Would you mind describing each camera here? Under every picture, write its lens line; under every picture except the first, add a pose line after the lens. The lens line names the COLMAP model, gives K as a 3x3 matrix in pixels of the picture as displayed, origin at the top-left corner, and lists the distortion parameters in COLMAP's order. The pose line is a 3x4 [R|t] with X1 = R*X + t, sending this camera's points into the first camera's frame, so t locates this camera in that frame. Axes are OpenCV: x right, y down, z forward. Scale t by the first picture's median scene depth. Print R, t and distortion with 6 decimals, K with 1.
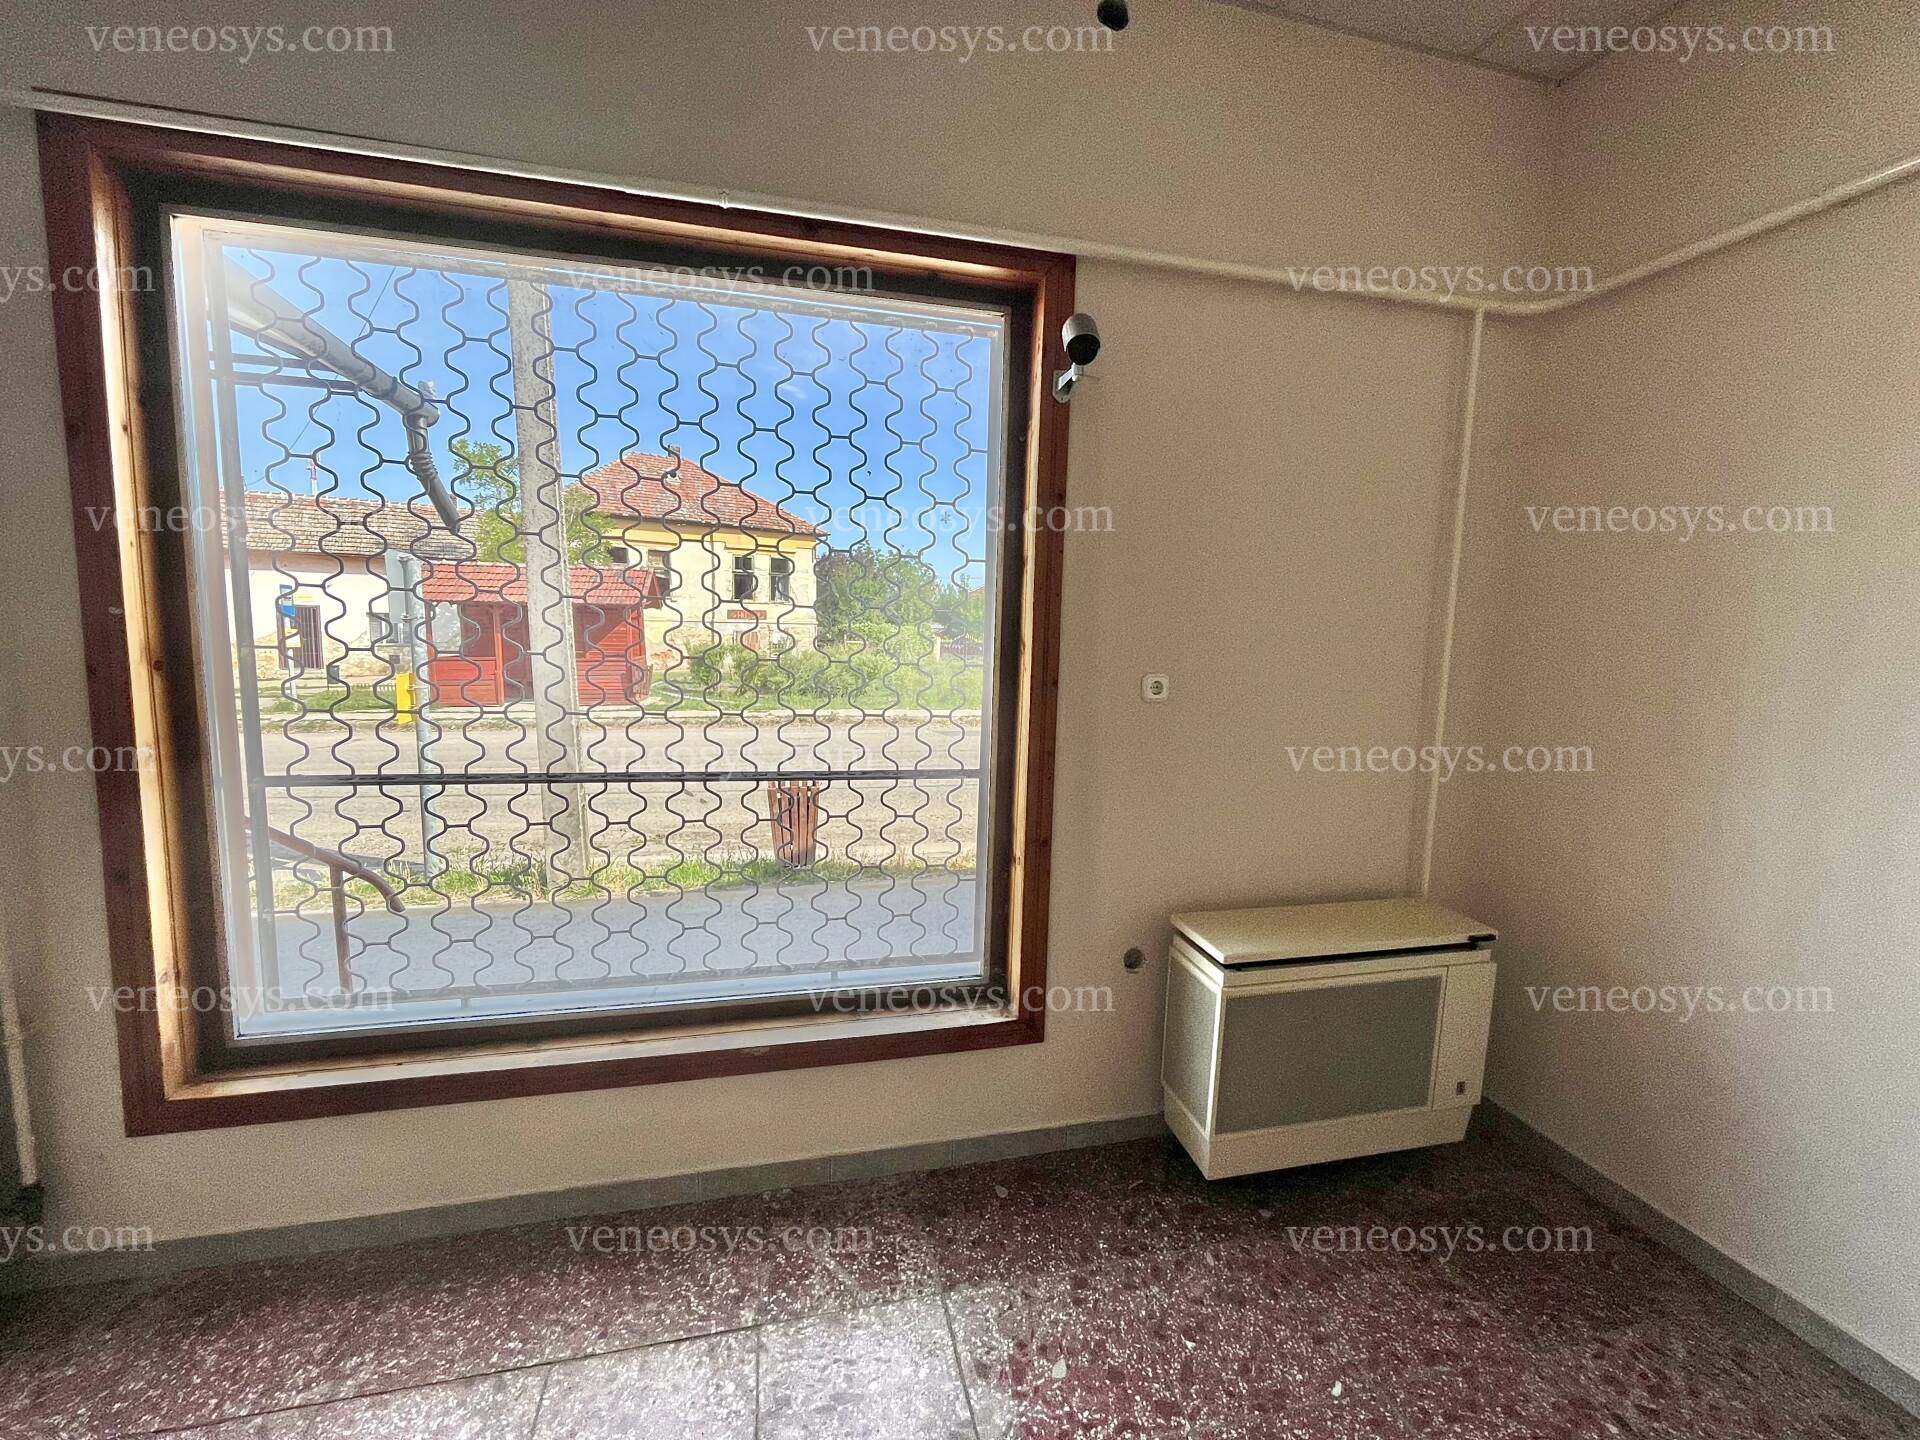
lens RADIAL K [[792.8, 0, 955.6], [0, 792.8, 715.4], [0, 0, 1]] dist [-0.002525, 0.000768]
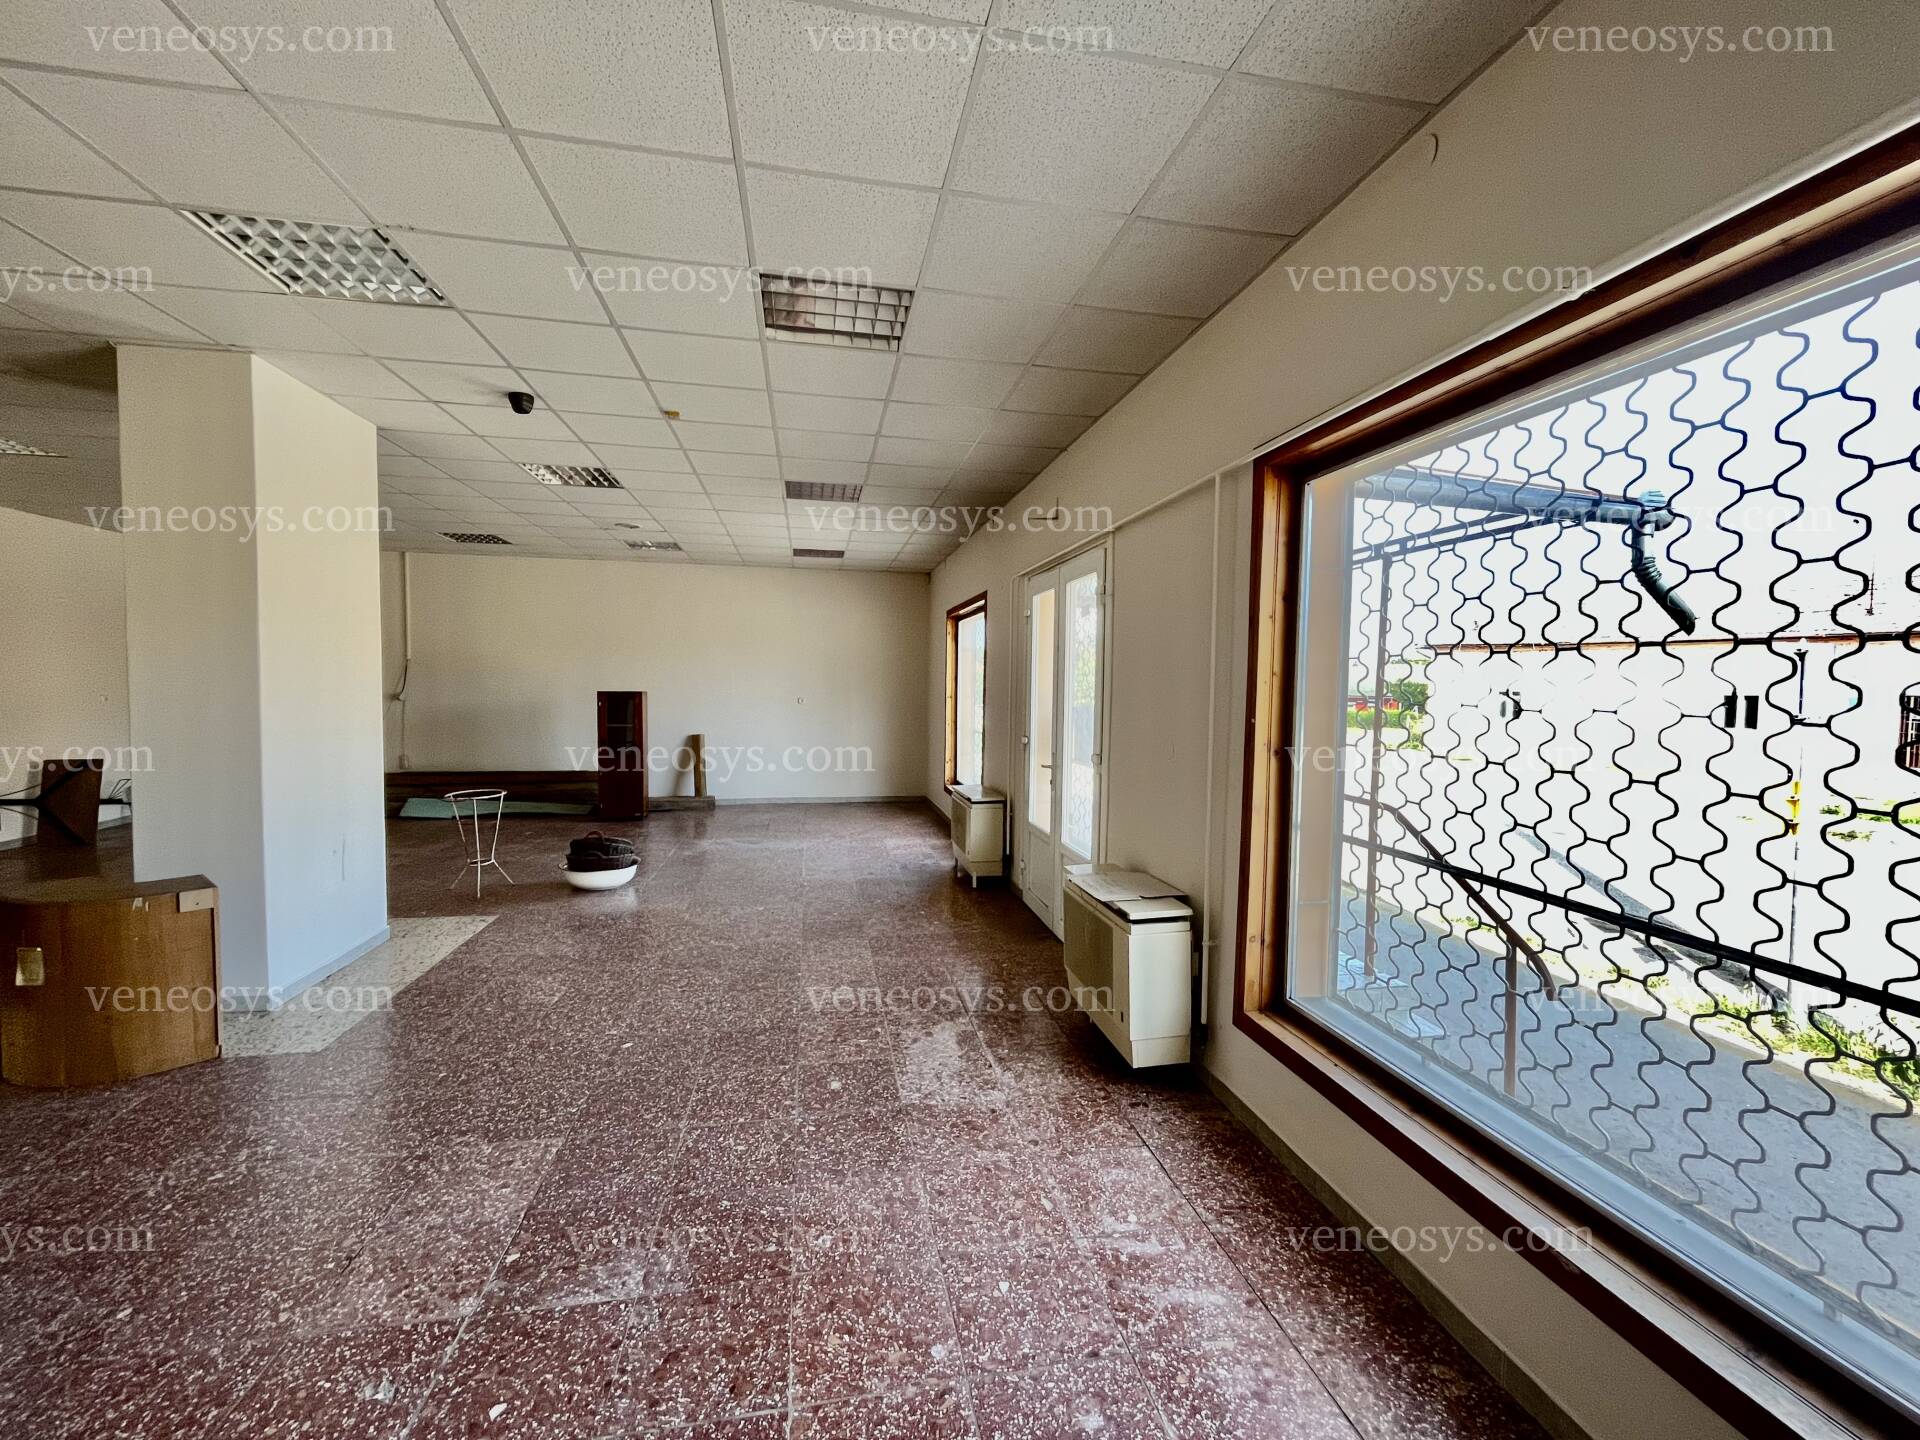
lens RADIAL K [[792.8, 0, 955.6], [0, 792.8, 715.4], [0, 0, 1]] dist [-0.002525, 0.000768]
pose [[-0.049550, 0.012896, -0.998688, 0.631480], [-0.125135, 0.991957, 0.019018, -0.080517], [0.990902, 0.125913, -0.047538, 0.366630]]
